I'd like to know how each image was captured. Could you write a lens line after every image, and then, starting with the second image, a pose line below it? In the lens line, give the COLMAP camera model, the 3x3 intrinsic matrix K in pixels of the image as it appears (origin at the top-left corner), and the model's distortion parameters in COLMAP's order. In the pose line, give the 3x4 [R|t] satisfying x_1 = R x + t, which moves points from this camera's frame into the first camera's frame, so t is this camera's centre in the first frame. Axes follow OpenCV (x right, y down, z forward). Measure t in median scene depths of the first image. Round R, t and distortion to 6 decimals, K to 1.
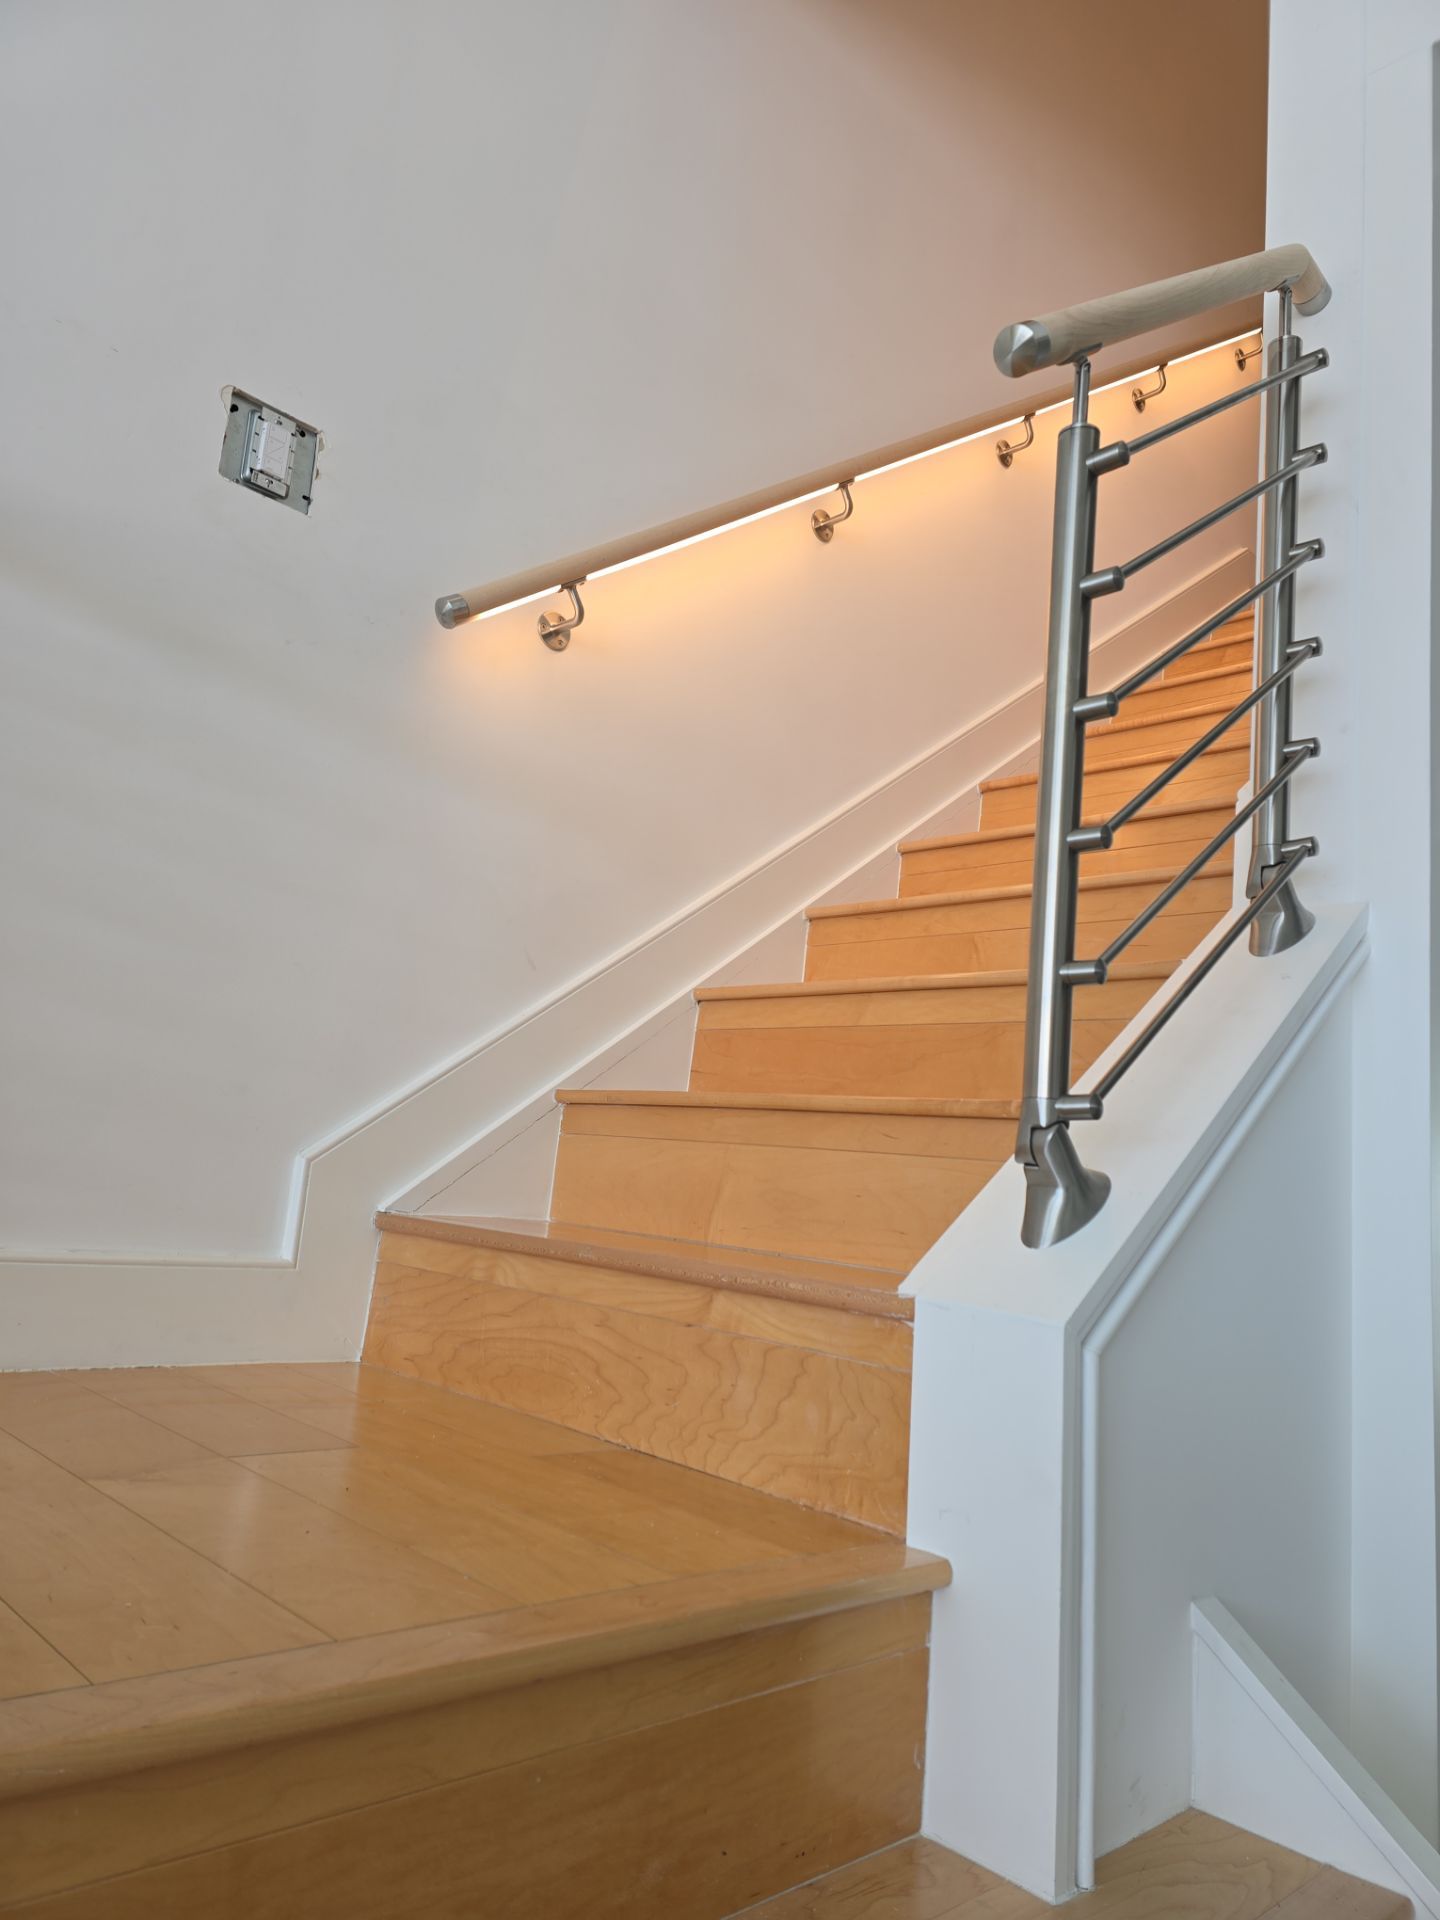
lens RADIAL K [[1309.7, 0, 719.2], [0, 1309.7, 938.8], [0, 0, 1]] dist [0.005996, -0.004676]
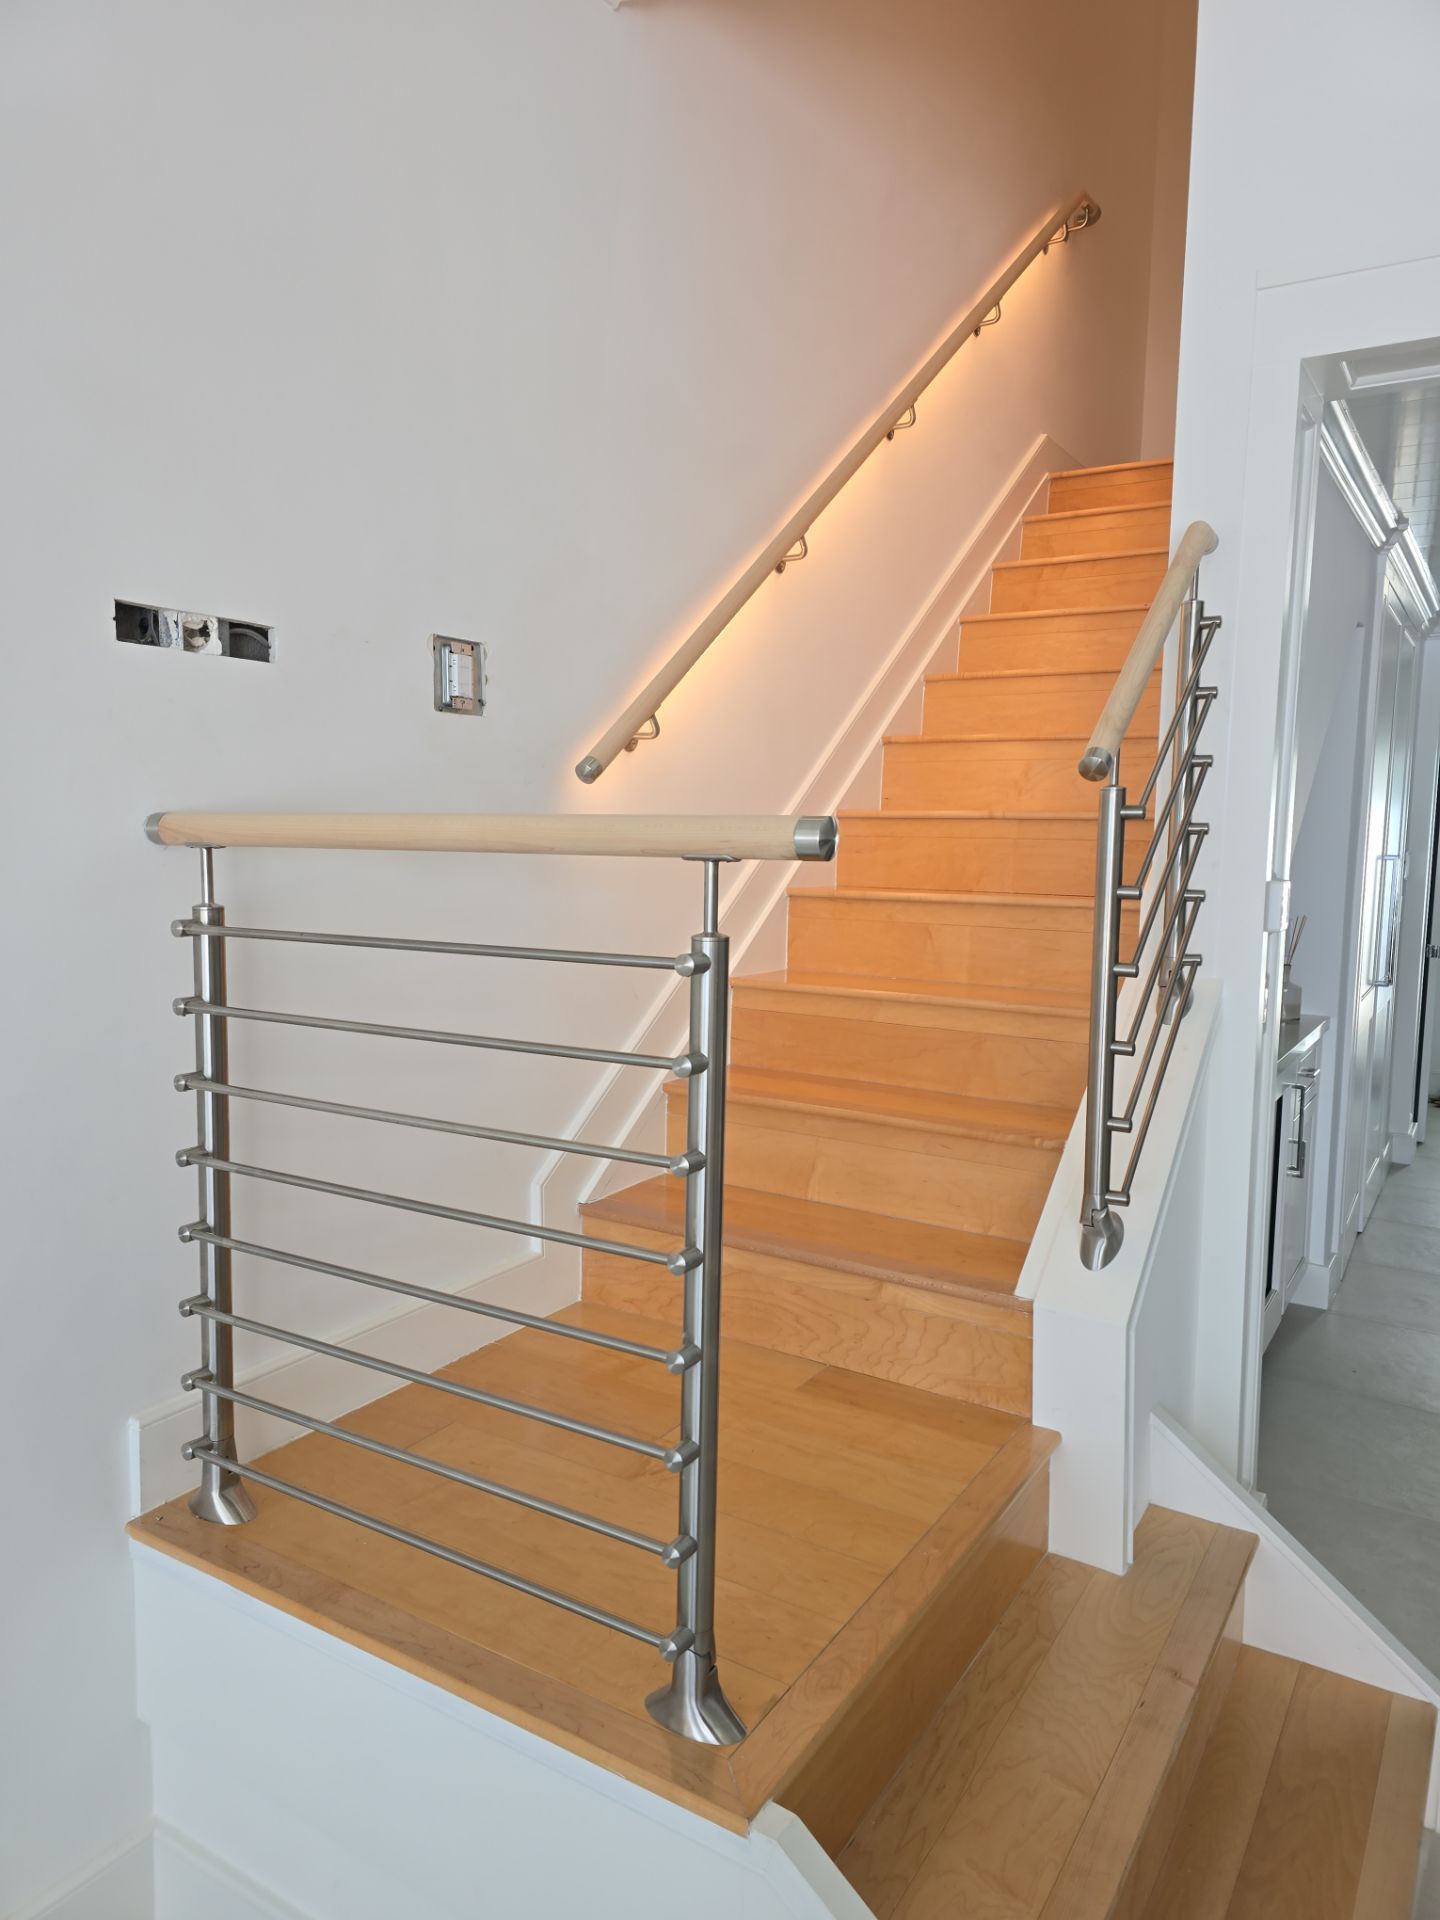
lens RADIAL K [[1296.2, 0, 720.0], [0, 1296.2, 960.0], [0, 0, 1]] dist [0.007549, 0.003558]
pose [[0.969967, -0.102206, 0.220724, -0.538045], [0.031805, 0.952938, 0.301491, -0.642107], [-0.241150, -0.285416, 0.927569, -0.390238]]
